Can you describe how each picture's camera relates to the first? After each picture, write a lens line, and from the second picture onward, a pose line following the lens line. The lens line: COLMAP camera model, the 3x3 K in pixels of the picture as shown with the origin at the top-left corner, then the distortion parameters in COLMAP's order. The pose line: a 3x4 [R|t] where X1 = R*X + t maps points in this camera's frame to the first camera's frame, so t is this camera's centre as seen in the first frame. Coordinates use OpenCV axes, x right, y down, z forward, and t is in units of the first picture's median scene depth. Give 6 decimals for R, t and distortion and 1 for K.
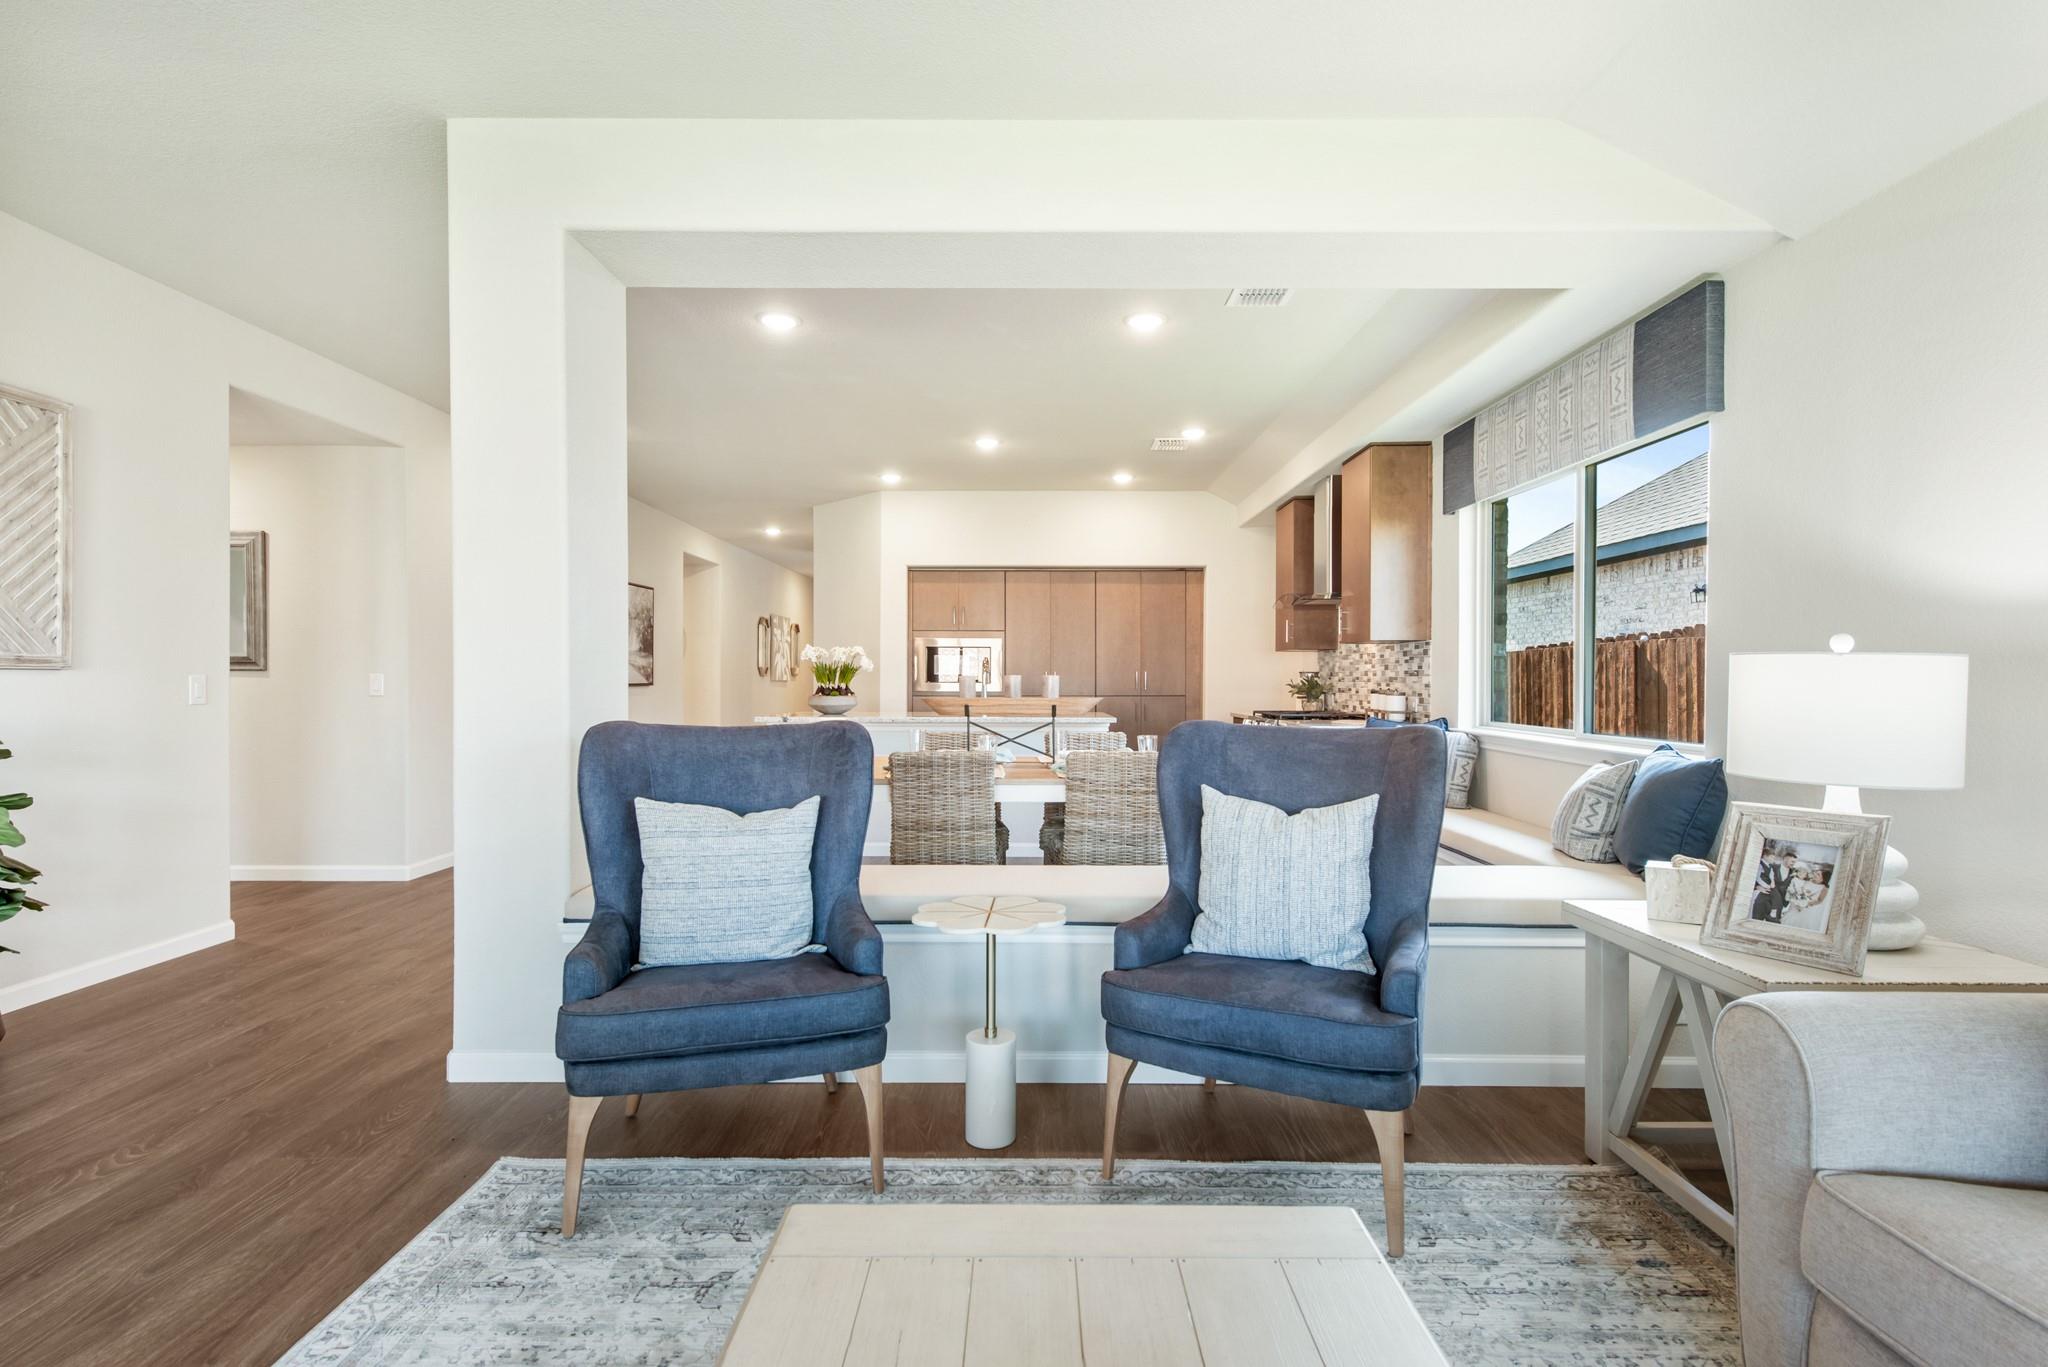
lens RADIAL K [[984.4, 0, 1026.9], [0, 984.4, 687.5], [0, 0, 1]] dist [0.014863, -0.004924]
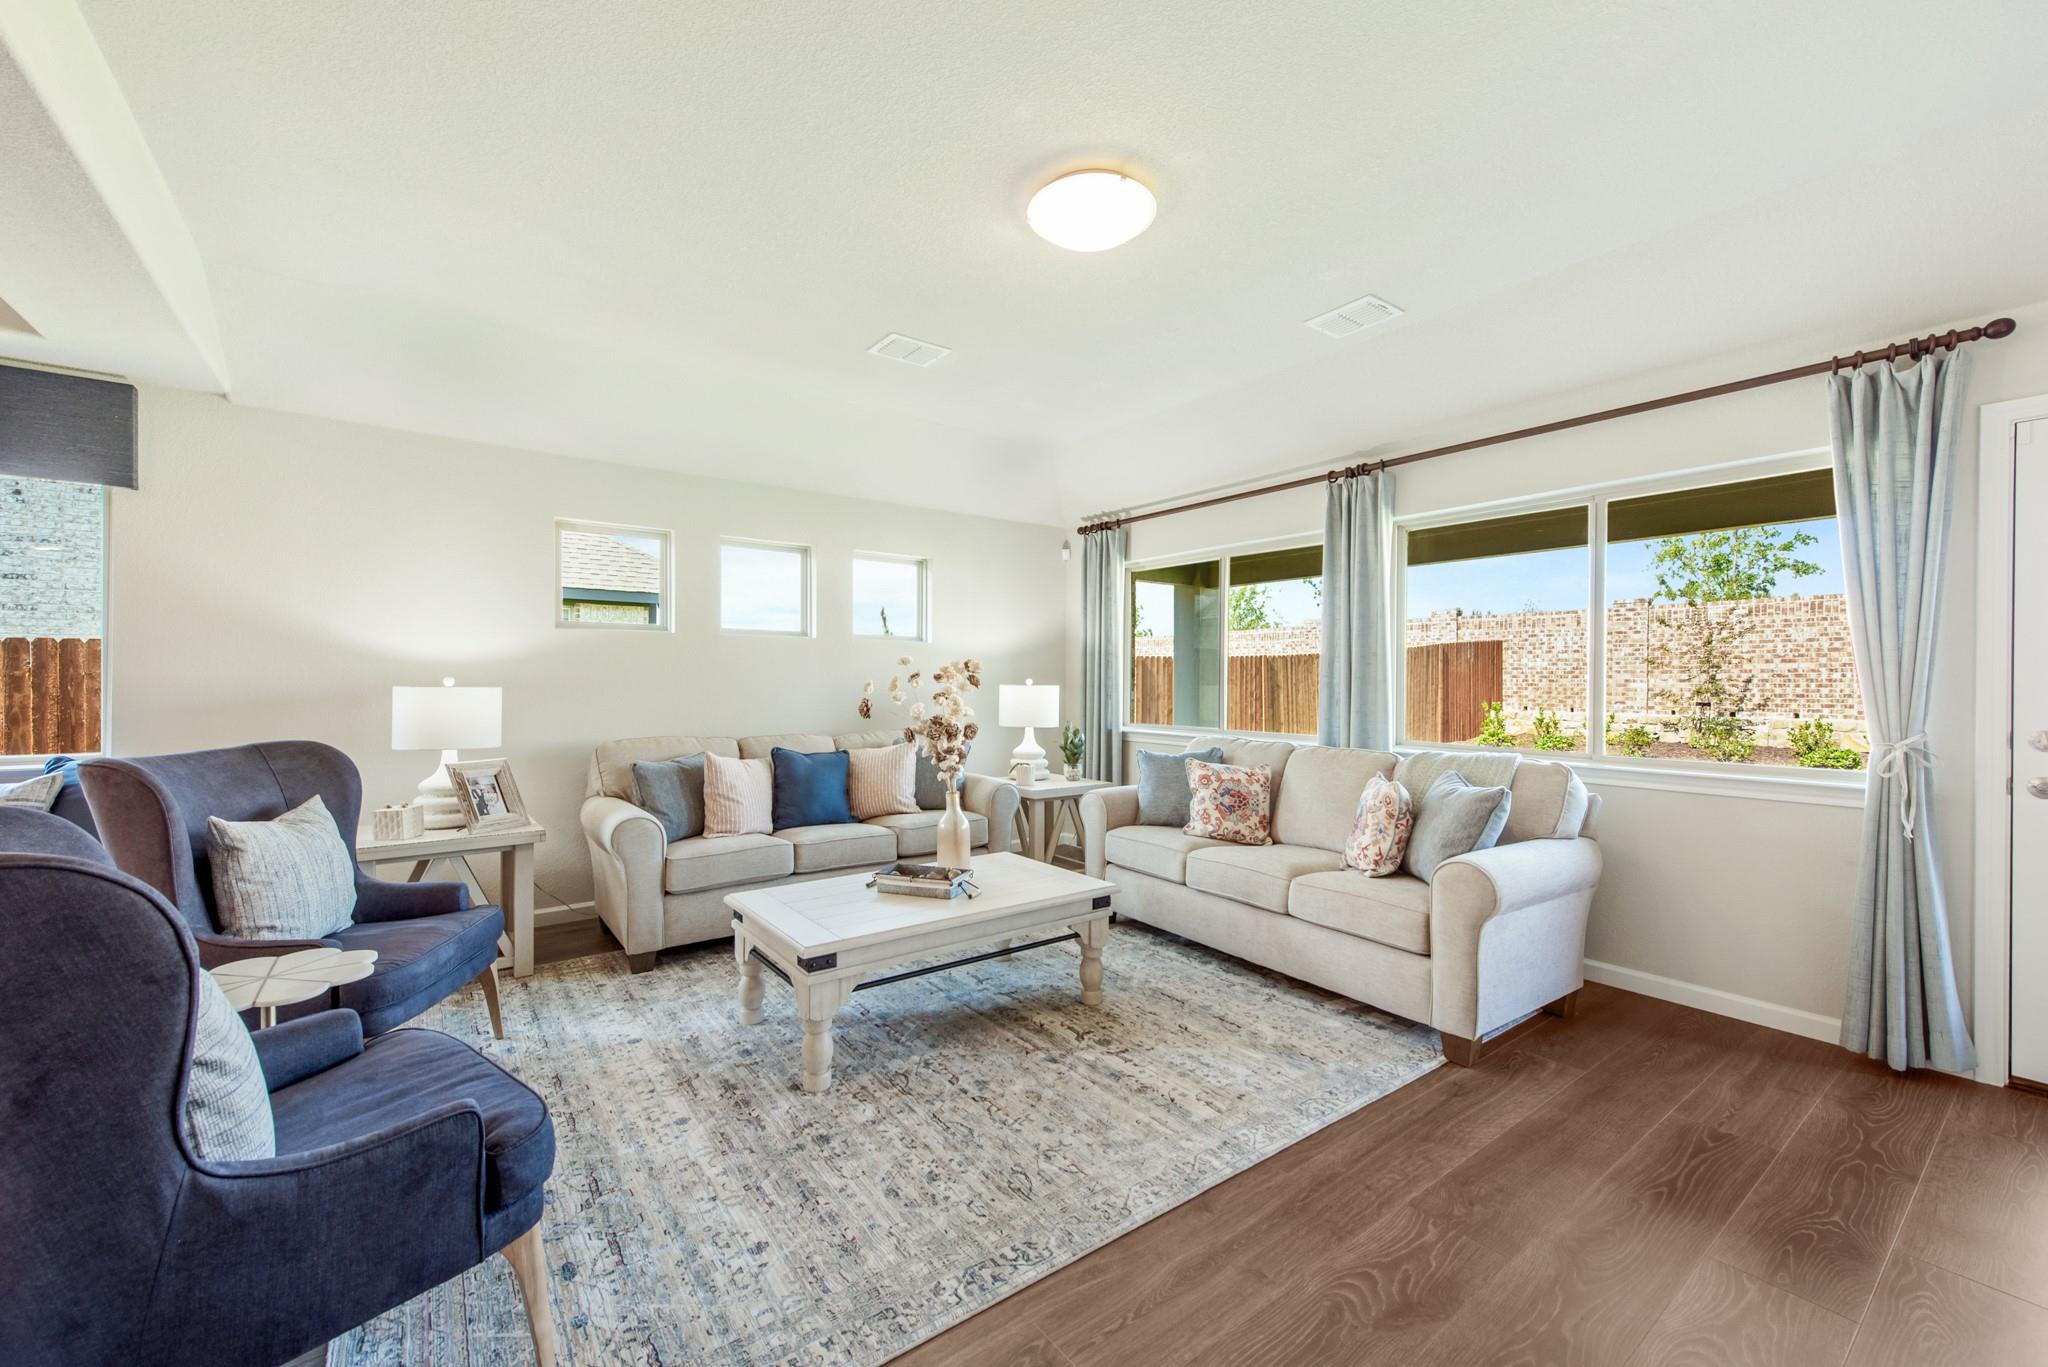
lens RADIAL K [[815.4, 0, 1037.0], [0, 815.4, 681.9], [0, 0, 1]] dist [0.006970, -0.000371]
pose [[-0.614608, -0.005876, 0.788811, -0.794579], [-0.000054, 0.999973, 0.007407, -0.035423], [-0.788833, 0.004510, -0.614592, 0.680213]]
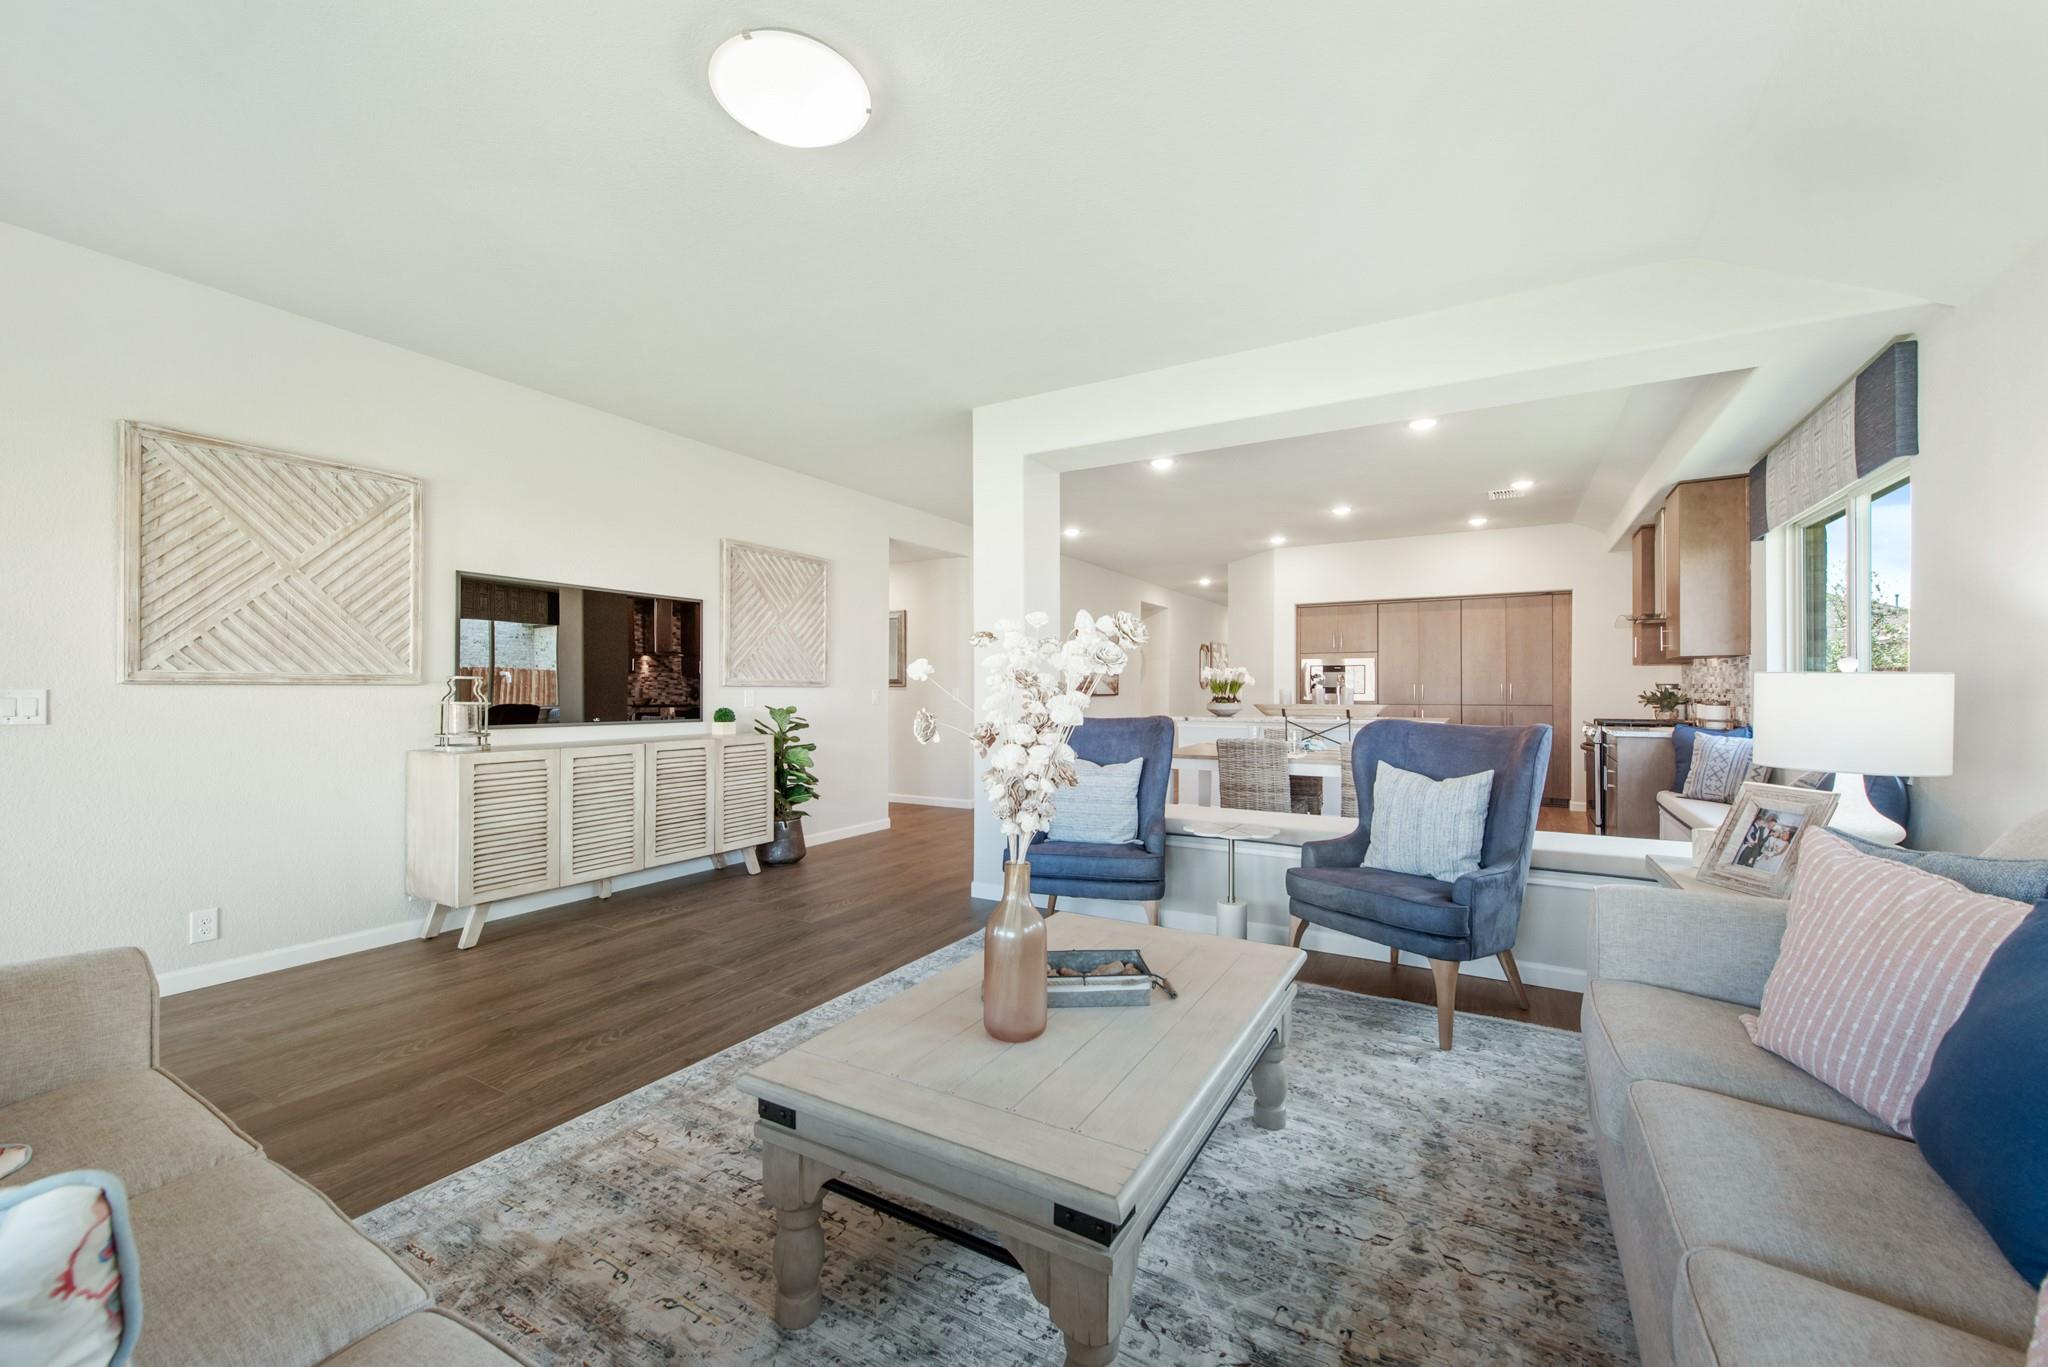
lens RADIAL K [[815.4, 0, 1016.6], [0, 815.4, 690.1], [0, 0, 1]] dist [0.006970, -0.000371]
pose [[0.863004, -0.001242, -0.505195, 0.265947], [-0.003197, 0.999964, -0.007920, 0.001057], [0.505186, 0.008450, 0.862969, -0.302549]]
